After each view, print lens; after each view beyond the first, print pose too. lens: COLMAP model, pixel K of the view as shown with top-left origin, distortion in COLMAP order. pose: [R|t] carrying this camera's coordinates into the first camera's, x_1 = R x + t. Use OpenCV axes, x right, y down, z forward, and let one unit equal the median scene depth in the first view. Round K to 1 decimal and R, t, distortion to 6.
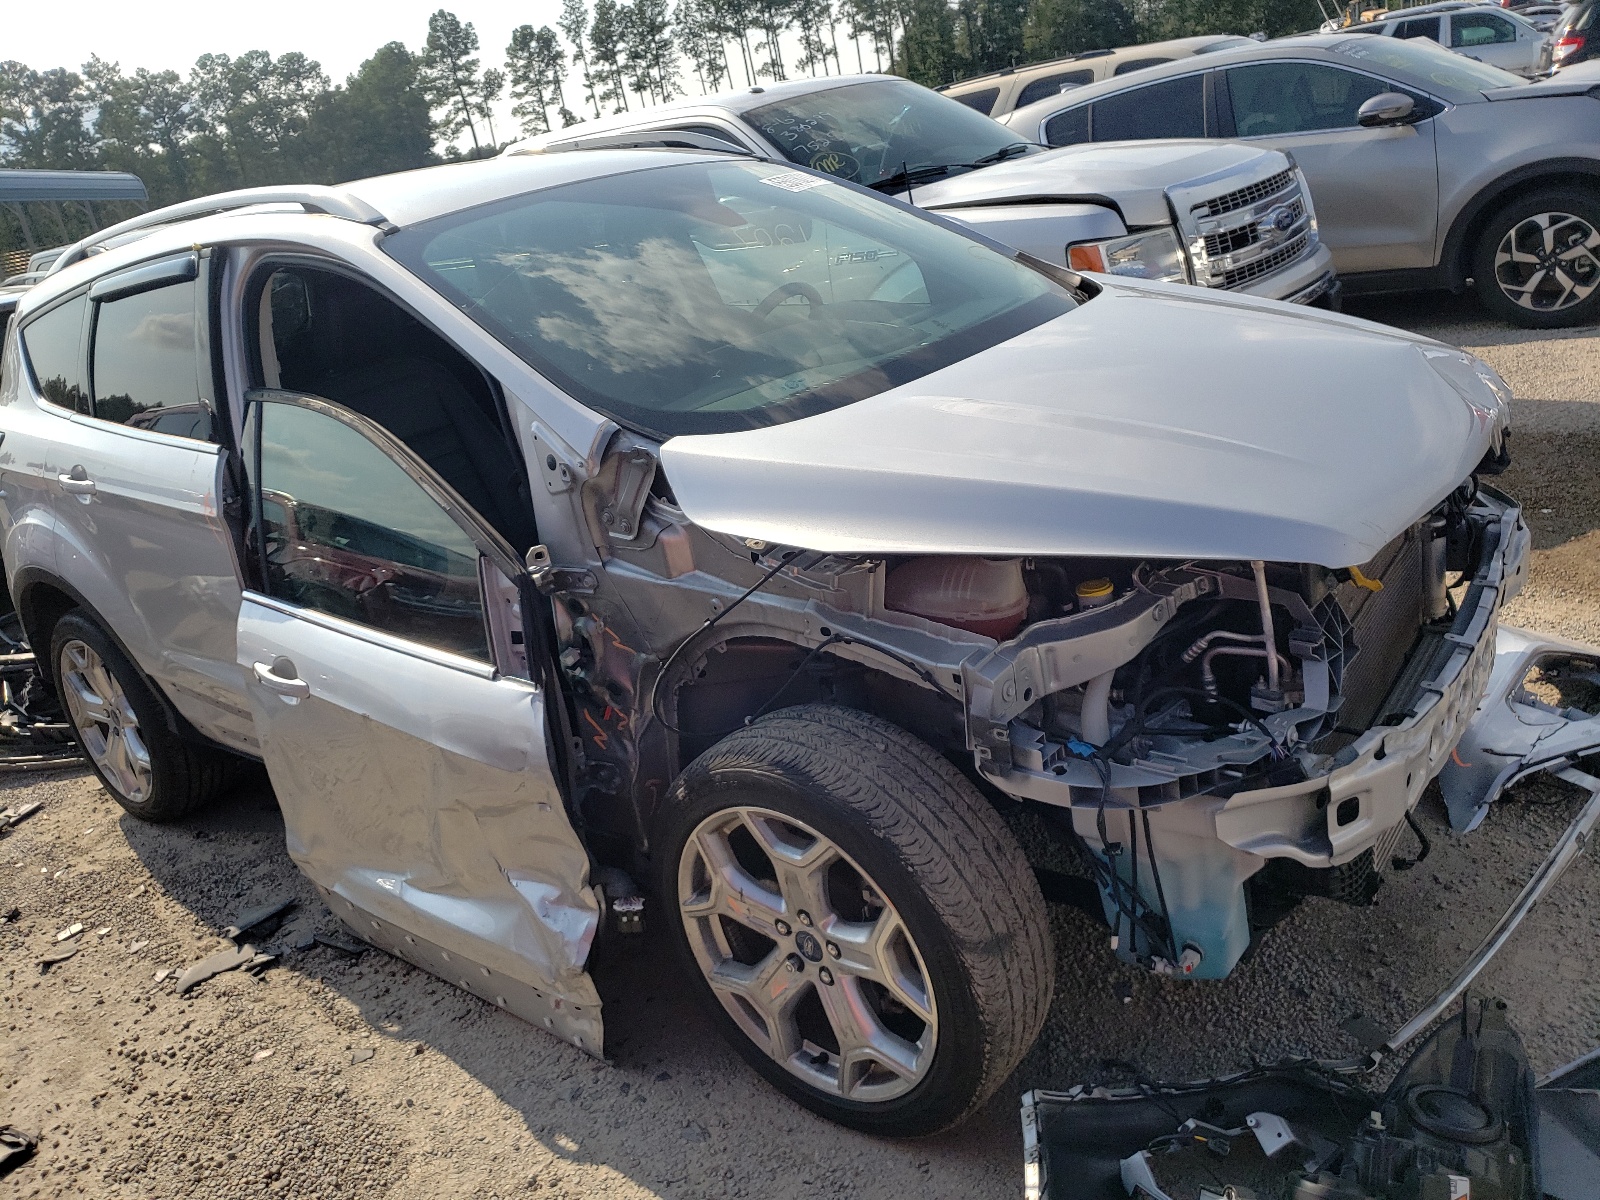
lens RADIAL K [[1244.7, 0, 799.6], [0, 1244.7, 571.8], [0, 0, 1]] dist [-0.004635, 0.063892]
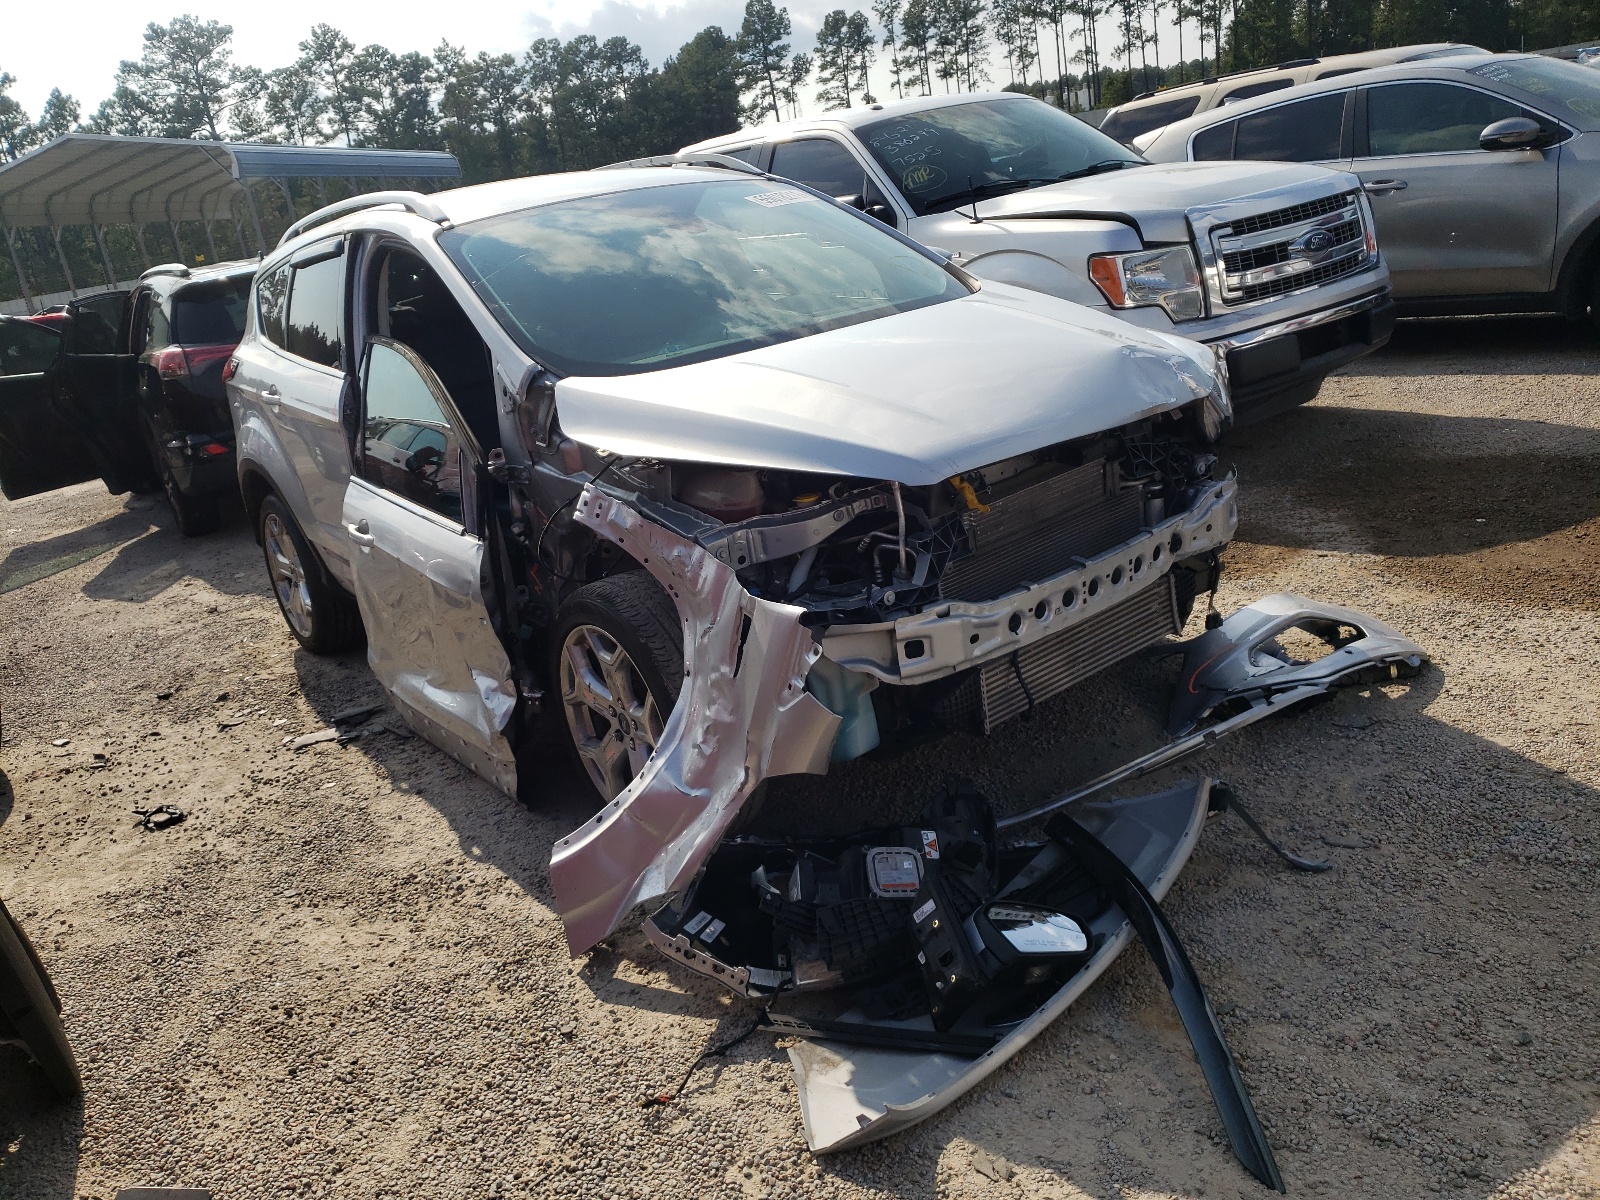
lens RADIAL K [[1227.1, 0, 800.0], [0, 1227.1, 600.0], [0, 0, 1]] dist [0.036430, -0.003603]
pose [[0.975207, 0.099893, -0.197465, 0.386853], [-0.093658, 0.994773, 0.040692, 0.056637], [0.200497, -0.021189, 0.979465, -0.317585]]
